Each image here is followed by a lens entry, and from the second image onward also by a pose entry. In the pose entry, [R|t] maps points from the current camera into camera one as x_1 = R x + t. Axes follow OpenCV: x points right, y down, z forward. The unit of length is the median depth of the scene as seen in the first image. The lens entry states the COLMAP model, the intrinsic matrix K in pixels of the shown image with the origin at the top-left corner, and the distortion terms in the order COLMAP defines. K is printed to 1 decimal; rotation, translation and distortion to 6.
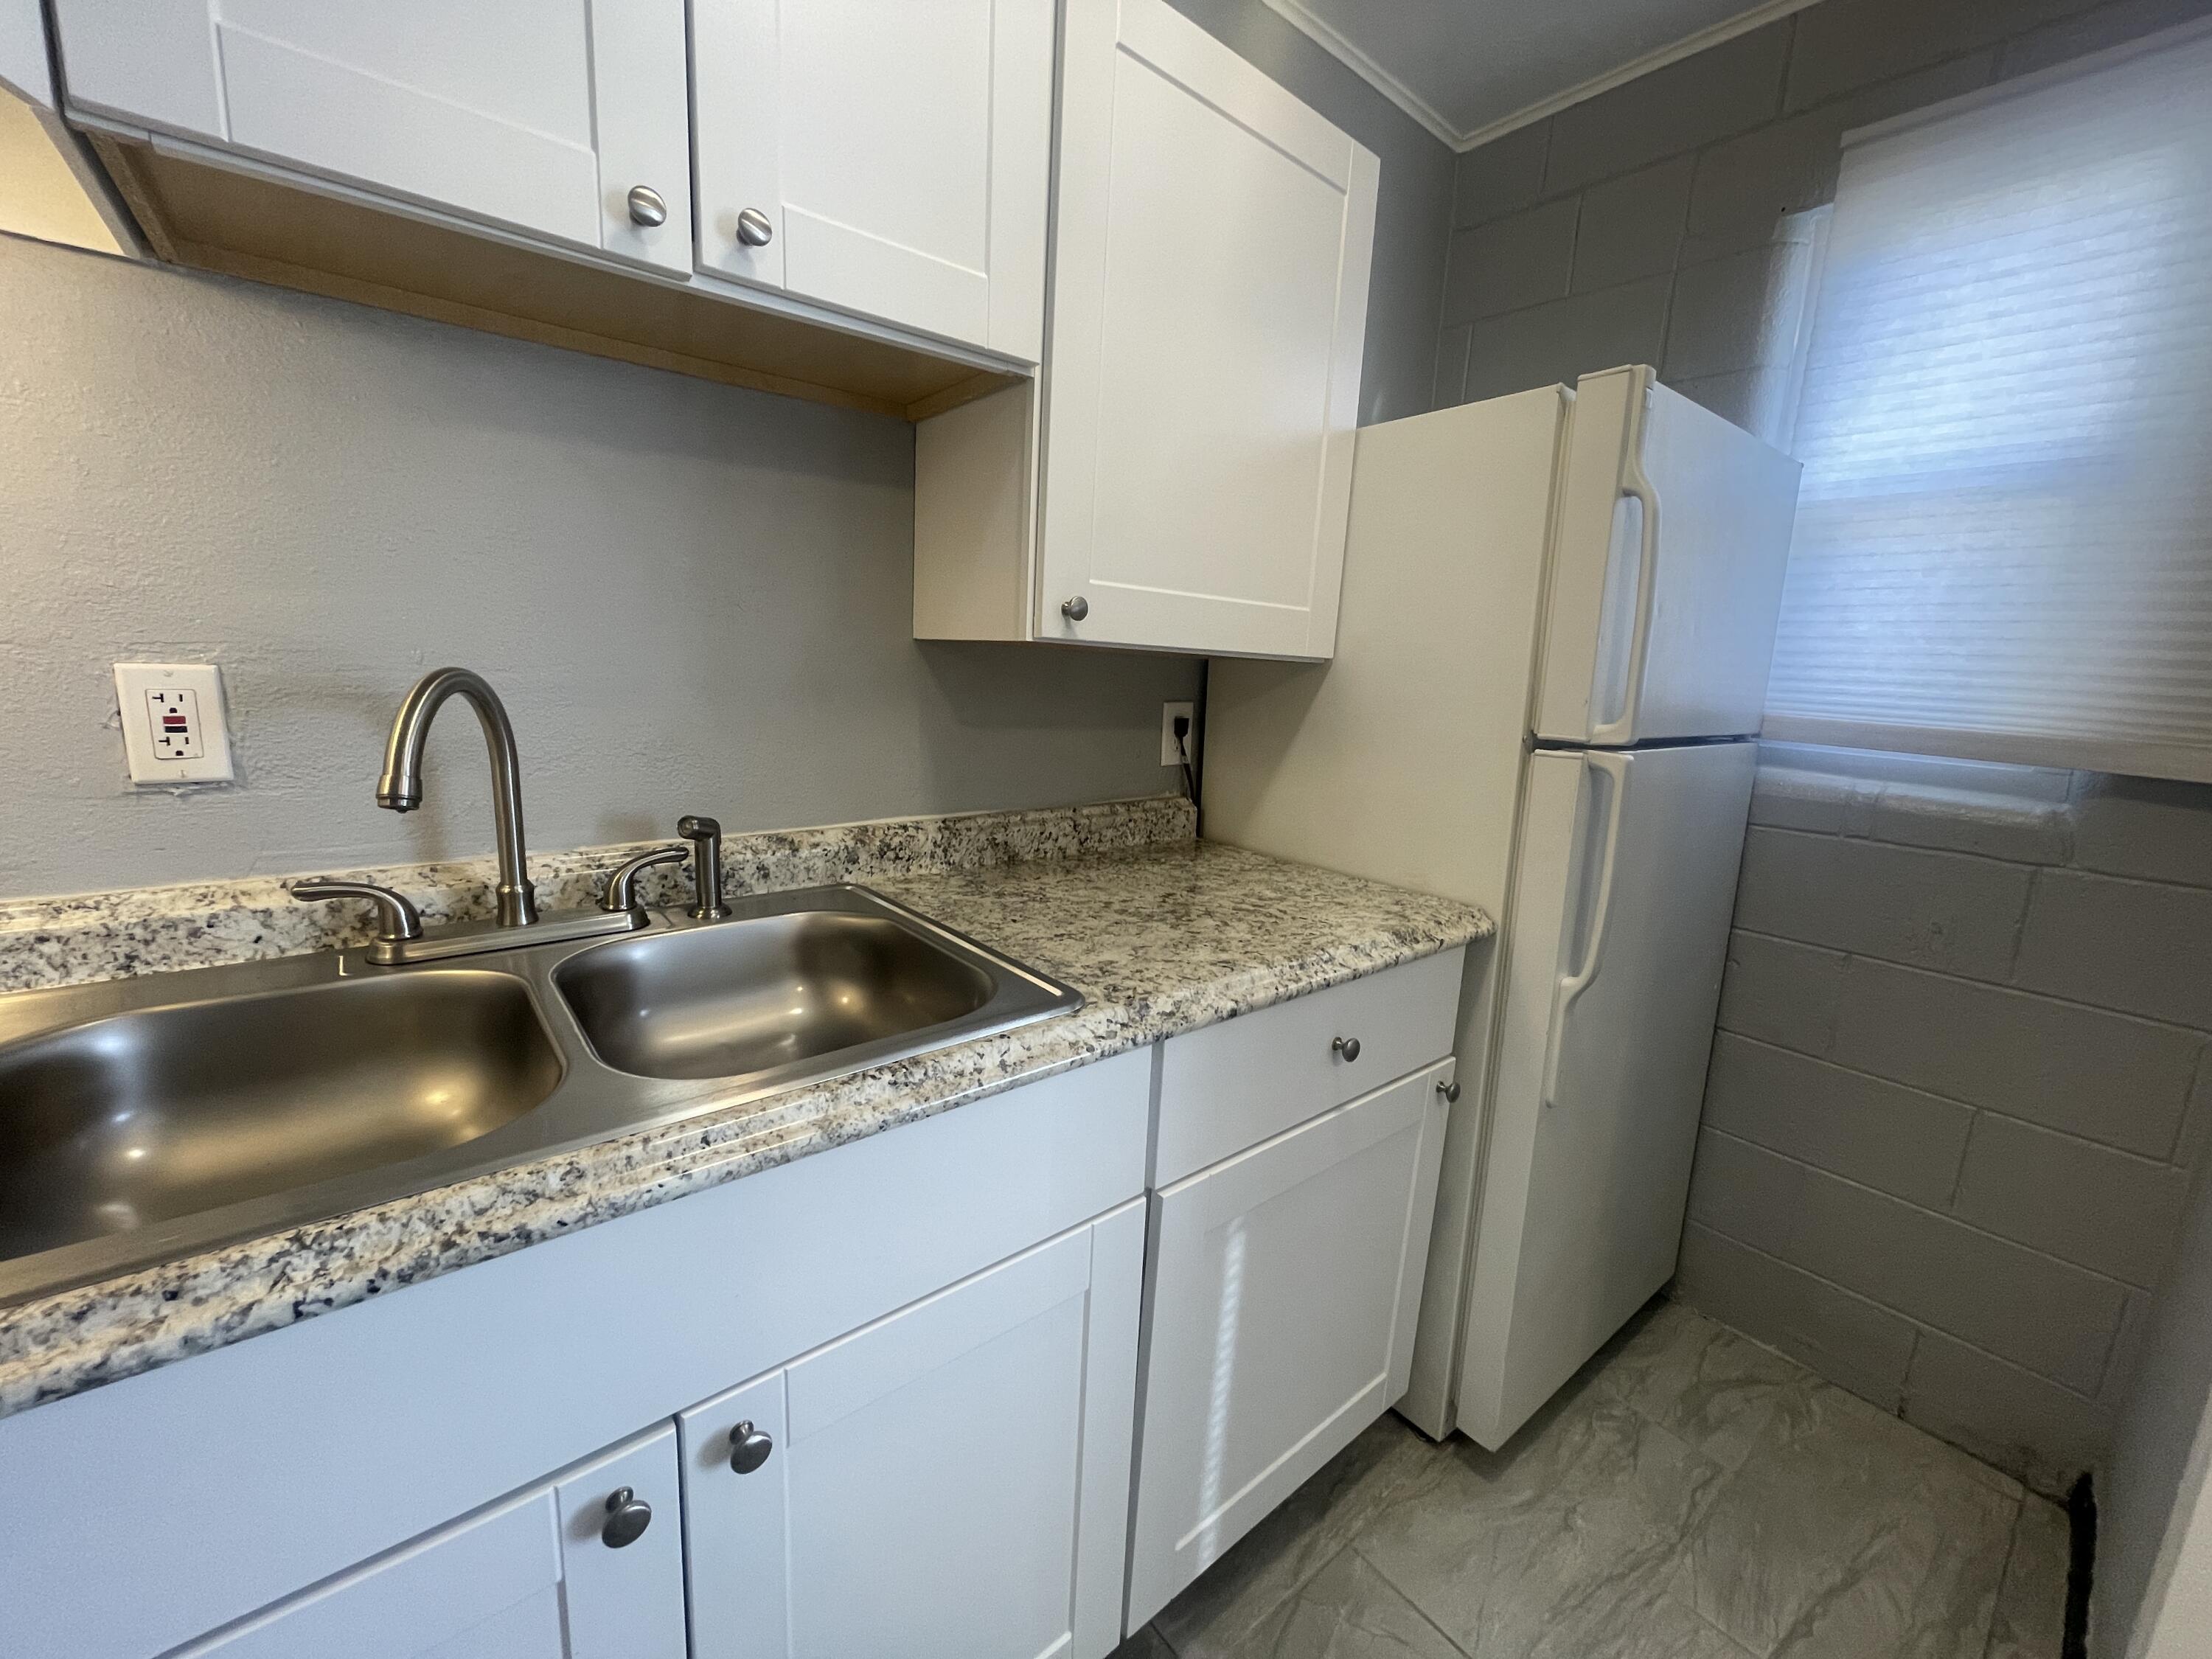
lens RADIAL K [[883.3, 0, 1111.9], [0, 883.3, 824.8], [0, 0, 1]] dist [-0.001638, -0.000315]
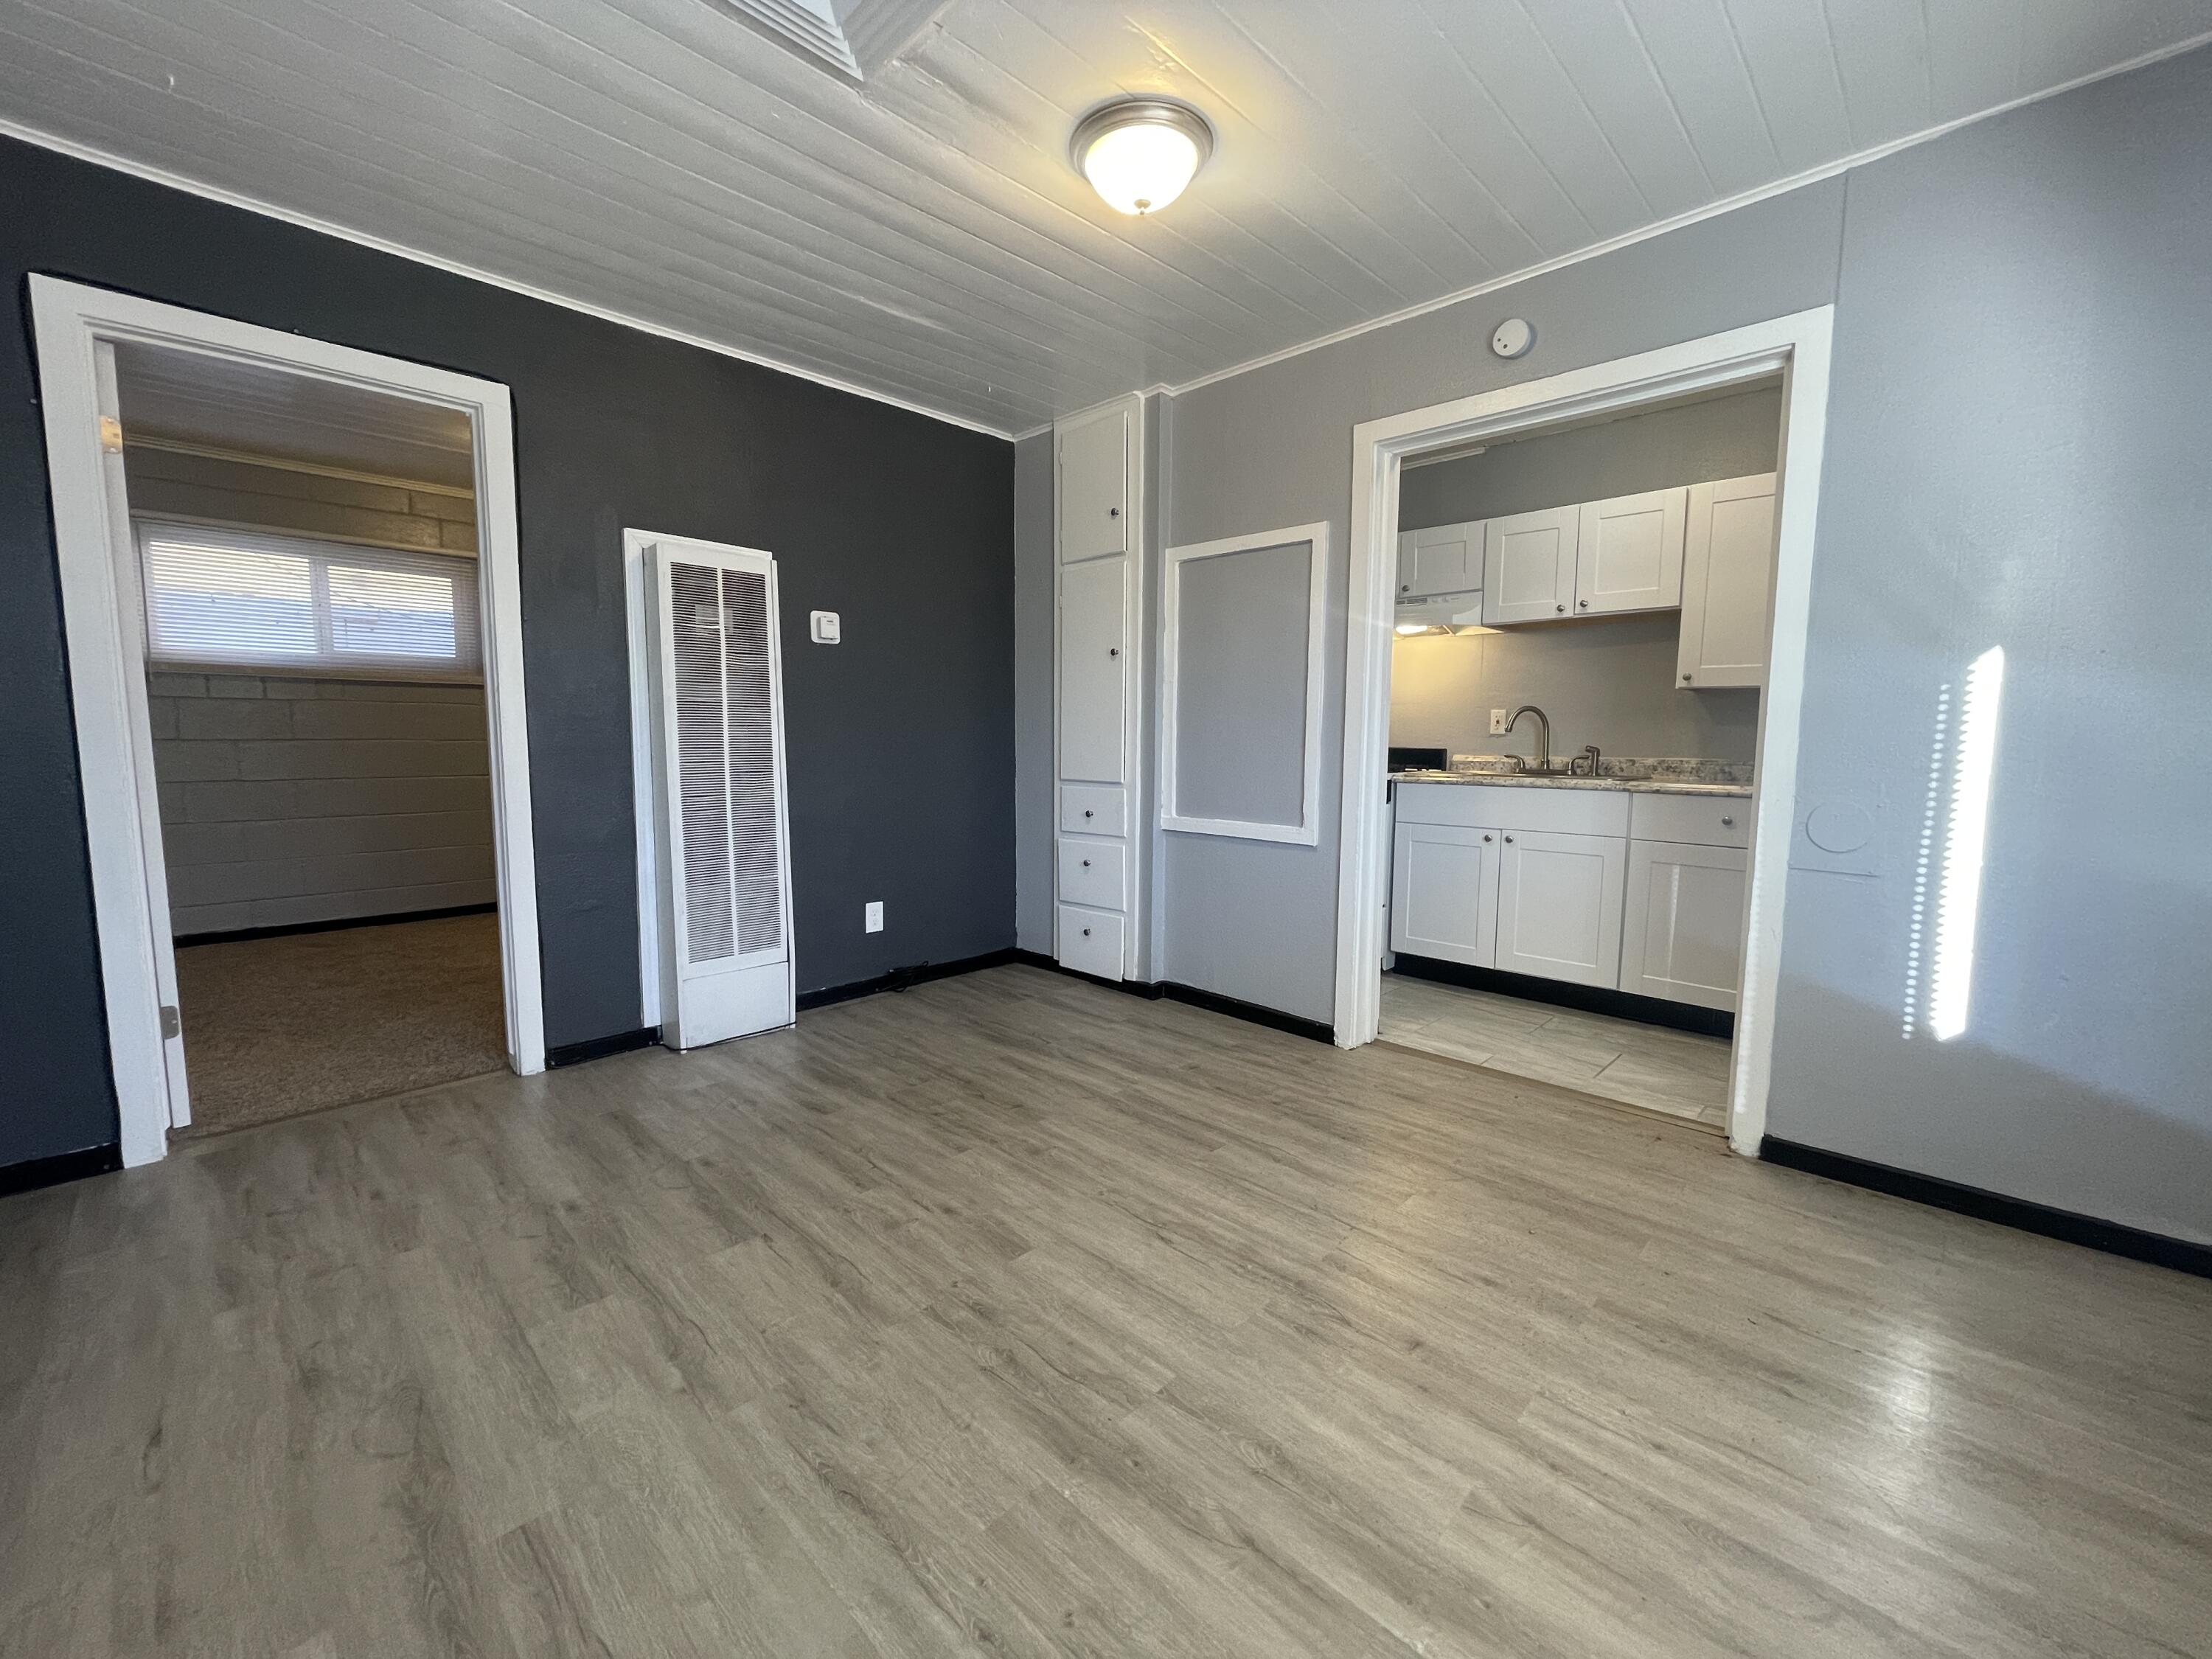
lens RADIAL K [[892.4, 0, 1109.6], [0, 892.4, 823.8], [0, 0, 1]] dist [-0.003039, -0.000277]
pose [[0.113599, 0.053534, -0.992083, 2.484815], [-0.186650, 0.981918, 0.031613, 0.469066], [0.975837, 0.181581, 0.121537, -1.092270]]
